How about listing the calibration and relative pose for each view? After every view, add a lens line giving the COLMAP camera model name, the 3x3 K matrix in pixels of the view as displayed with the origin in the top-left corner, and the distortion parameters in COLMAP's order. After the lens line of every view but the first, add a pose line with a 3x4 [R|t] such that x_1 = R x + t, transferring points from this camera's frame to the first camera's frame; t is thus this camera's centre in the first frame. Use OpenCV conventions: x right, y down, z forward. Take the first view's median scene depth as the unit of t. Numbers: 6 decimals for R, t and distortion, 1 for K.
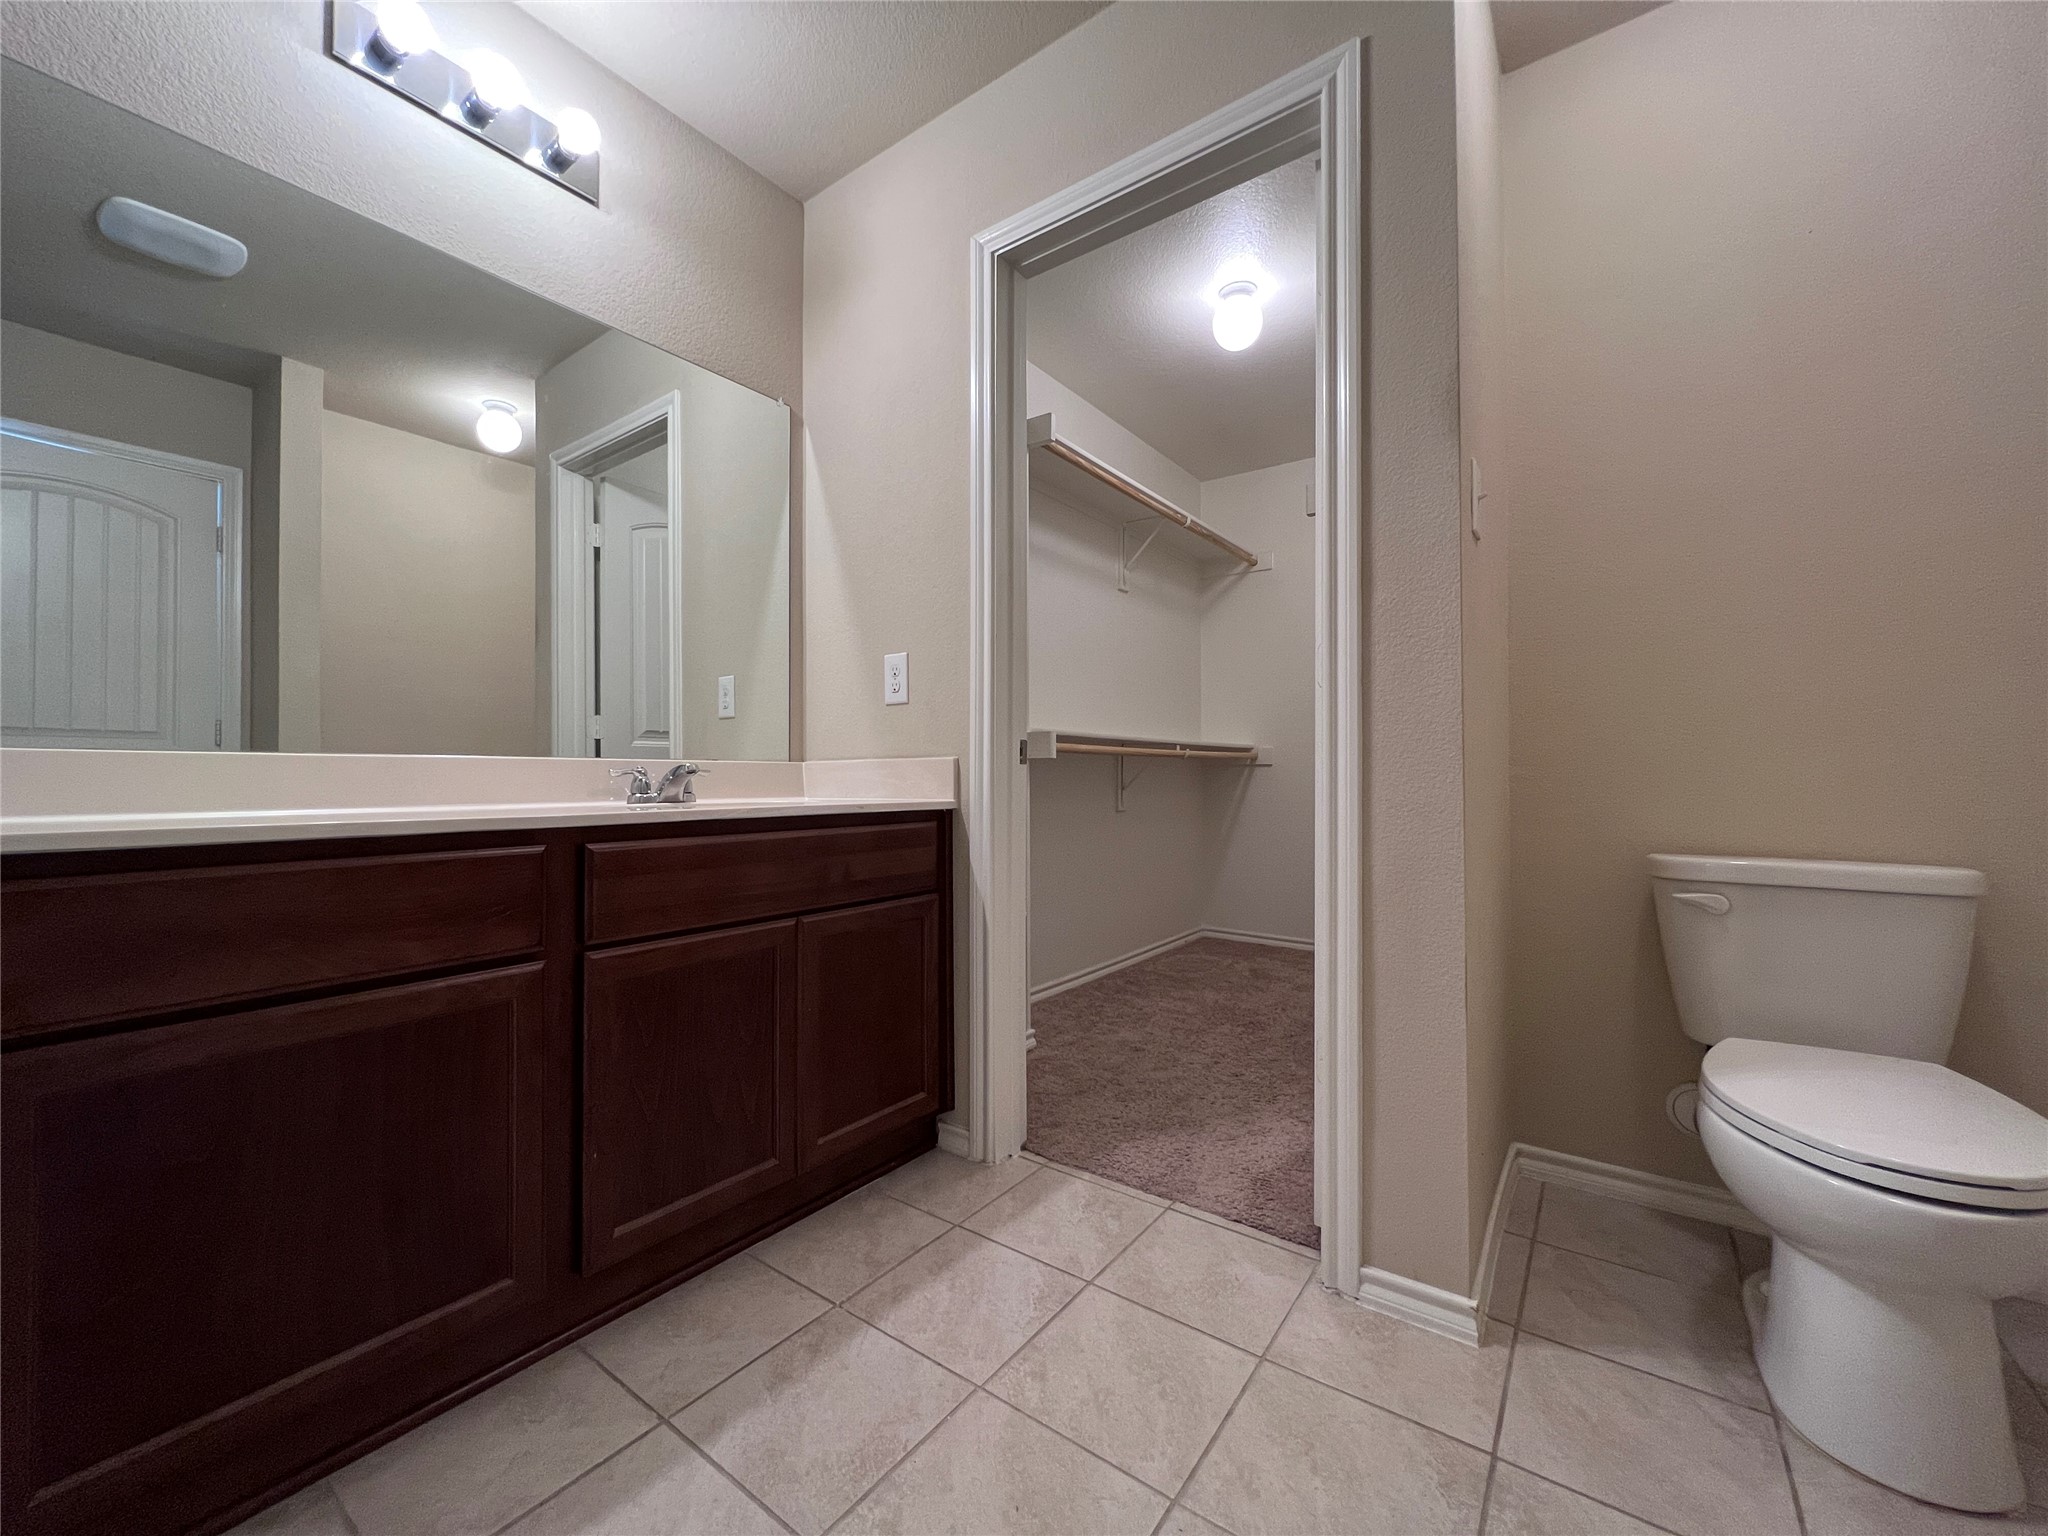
lens RADIAL K [[821.9, 0, 1017.9], [0, 821.9, 766.9], [0, 0, 1]] dist [-0.001472, -0.000616]
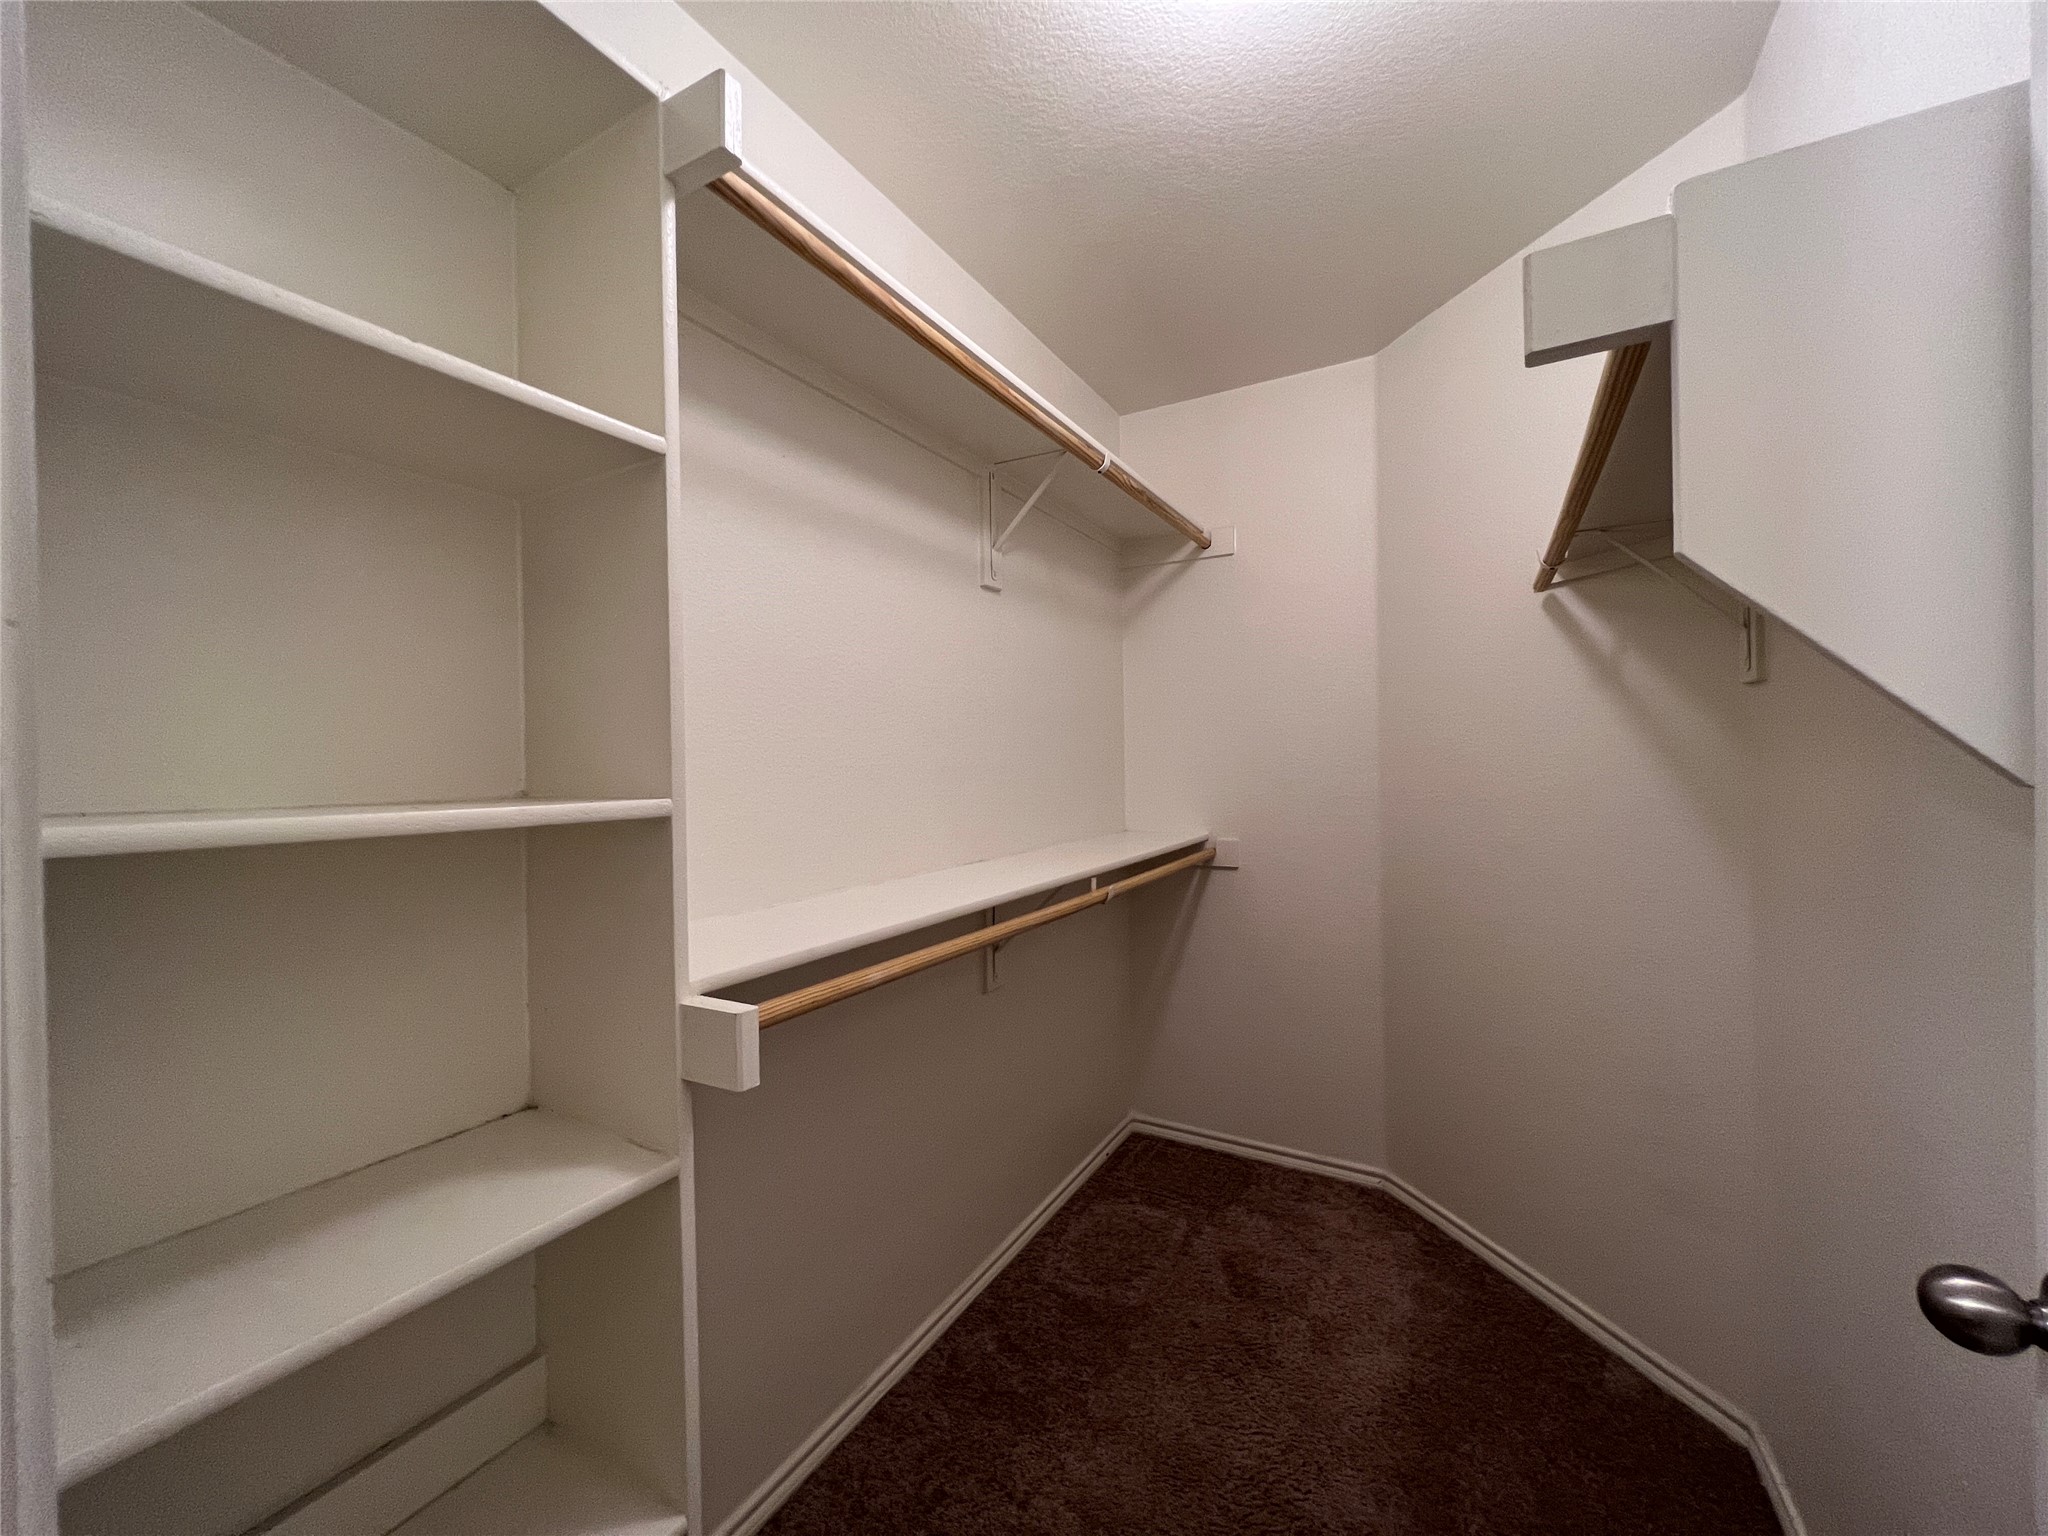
lens RADIAL K [[821.9, 0, 1021.7], [0, 821.9, 759.6], [0, 0, 1]] dist [-0.001472, -0.000616]
pose [[0.992367, -0.016419, 0.122224, 0.077344], [0.015742, 0.999855, 0.006506, -0.100128], [-0.122313, -0.004532, 0.992481, 0.437774]]
